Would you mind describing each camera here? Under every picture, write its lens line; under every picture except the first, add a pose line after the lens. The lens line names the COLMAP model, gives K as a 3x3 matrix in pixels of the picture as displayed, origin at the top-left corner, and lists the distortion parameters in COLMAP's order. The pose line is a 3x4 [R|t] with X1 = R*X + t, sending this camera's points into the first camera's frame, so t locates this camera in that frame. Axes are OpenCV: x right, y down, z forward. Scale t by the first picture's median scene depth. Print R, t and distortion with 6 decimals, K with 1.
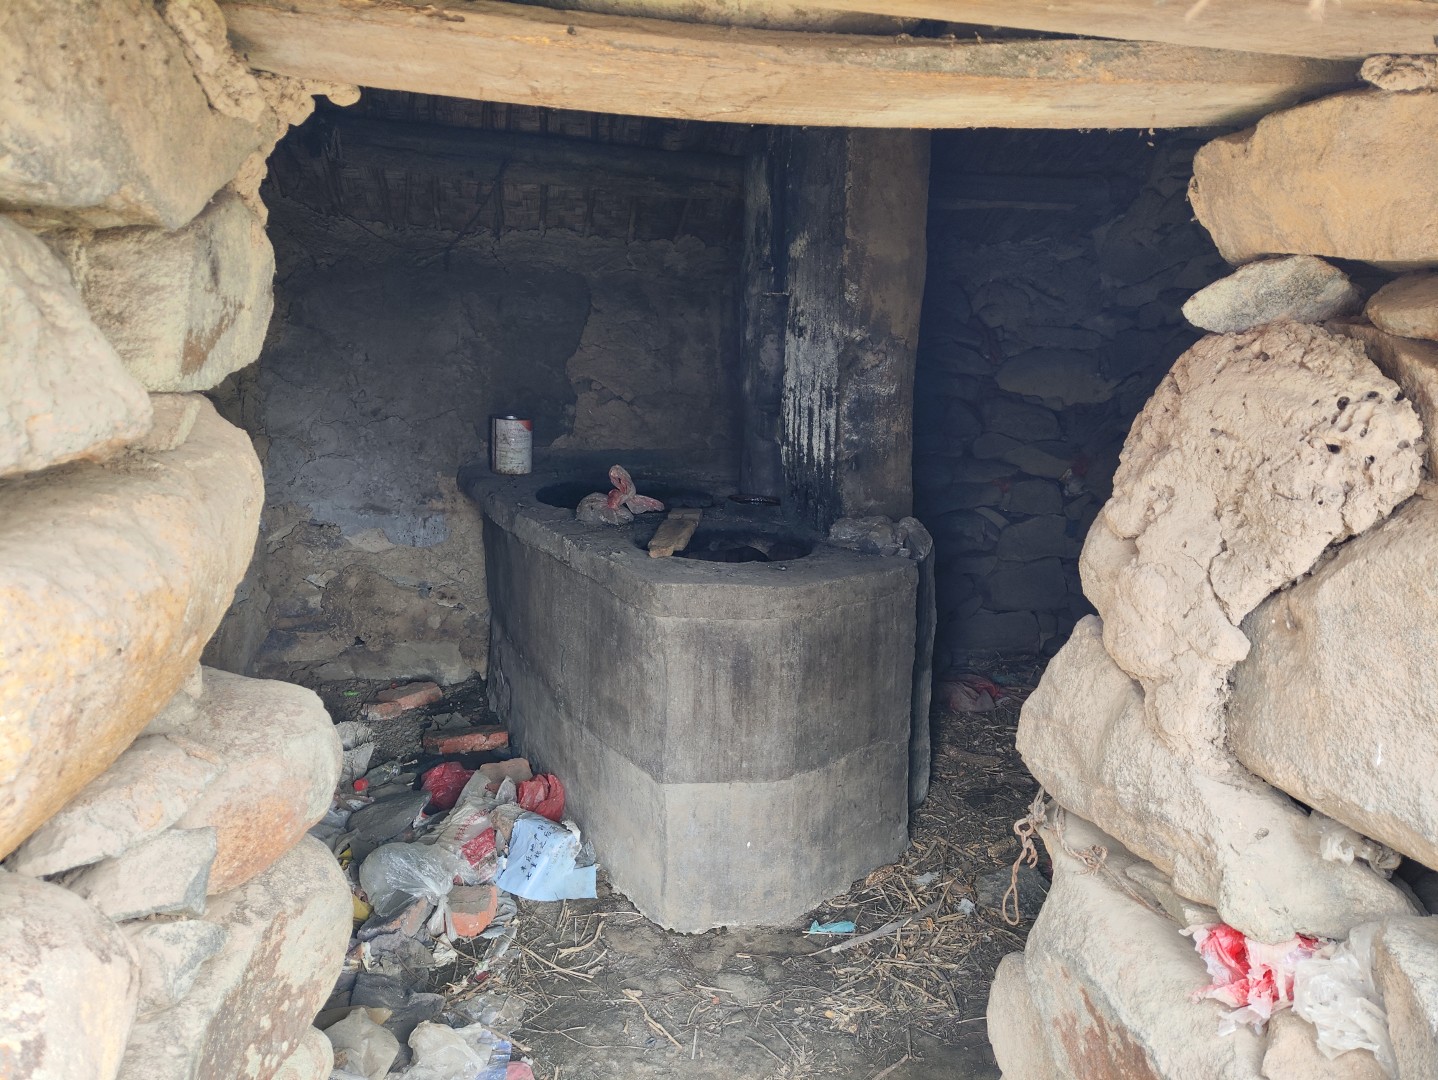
lens RADIAL K [[1045.5, 0, 728.0], [0, 1045.5, 534.6], [0, 0, 1]] dist [0.039591, -0.051823]
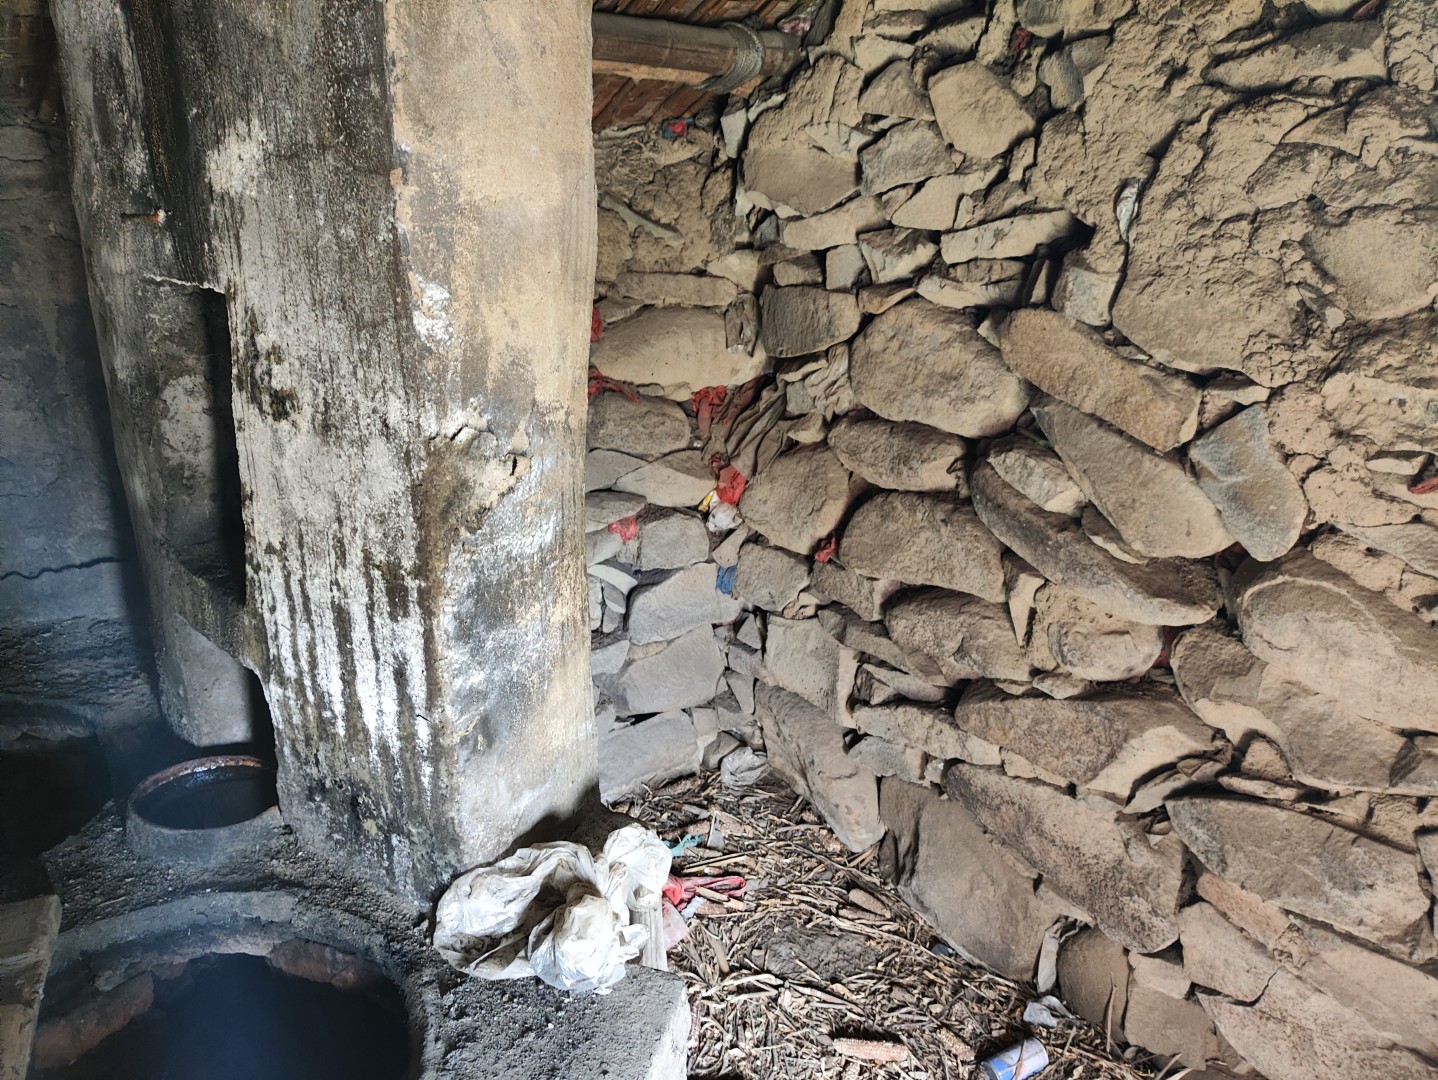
lens RADIAL K [[1045.5, 0, 715.4], [0, 1045.5, 533.4], [0, 0, 1]] dist [0.039591, -0.051823]
pose [[0.876659, -0.148180, 0.457724, 0.021903], [0.094609, 0.985908, 0.137969, -0.143278], [-0.471718, -0.077647, 0.878324, 0.467861]]
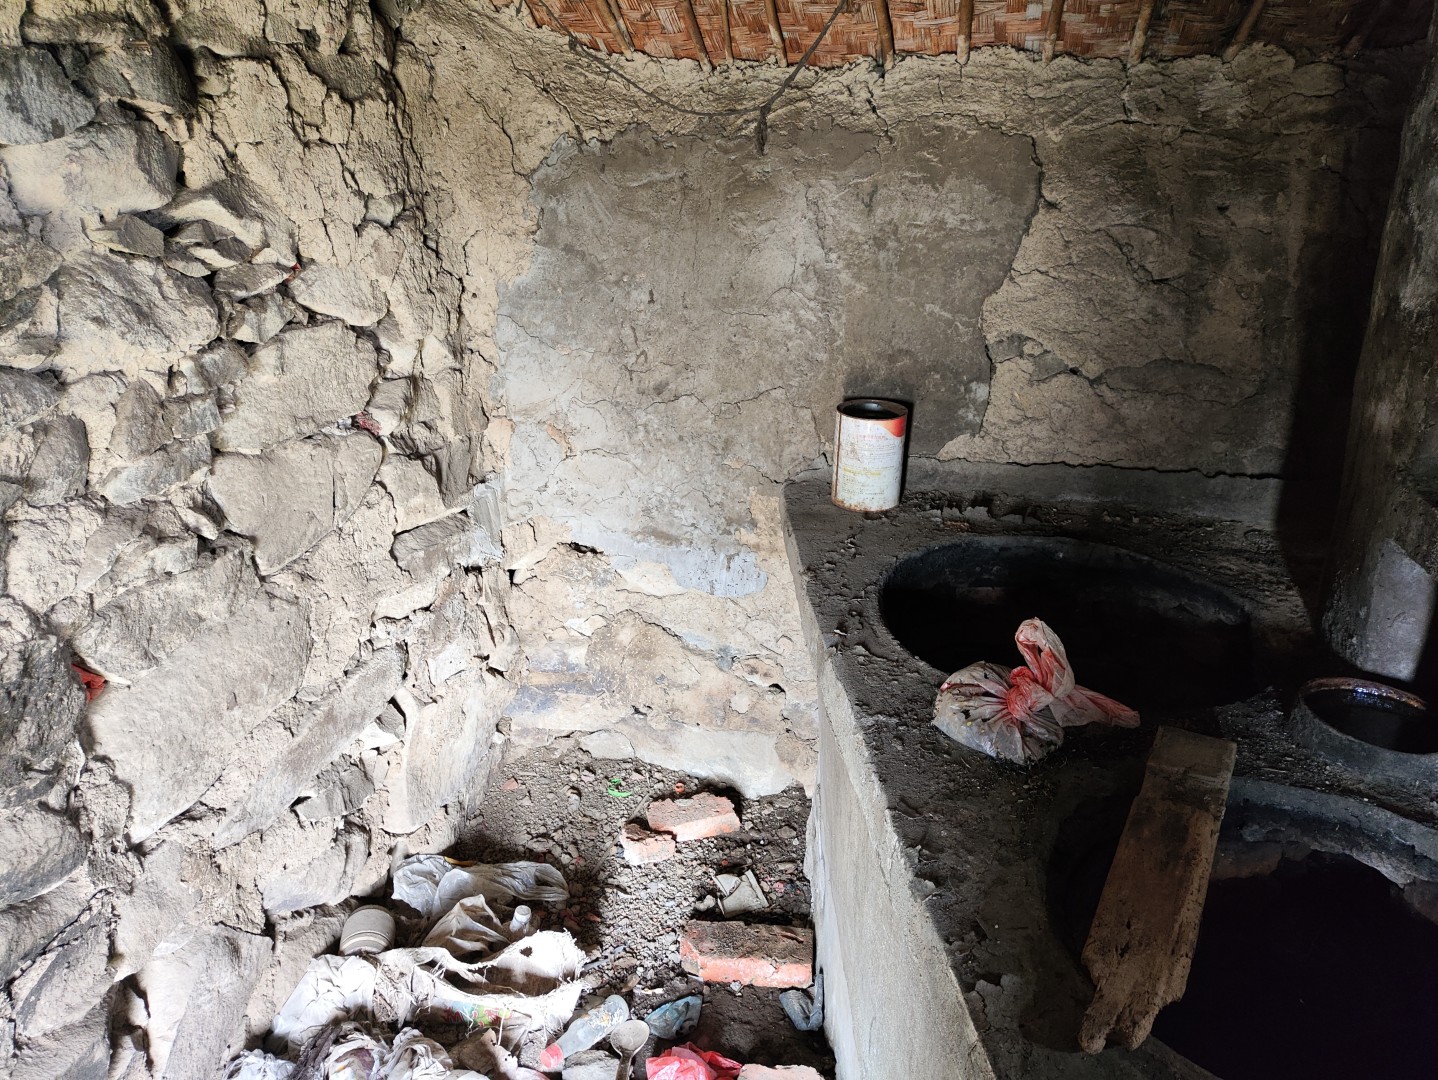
lens RADIAL K [[1045.5, 0, 717.5], [0, 1045.5, 541.1], [0, 0, 1]] dist [0.039591, -0.051823]
pose [[0.905420, 0.122207, -0.406547, -0.040869], [-0.052460, 0.982538, 0.178513, -0.137399], [0.421264, -0.140302, 0.896020, 0.437662]]
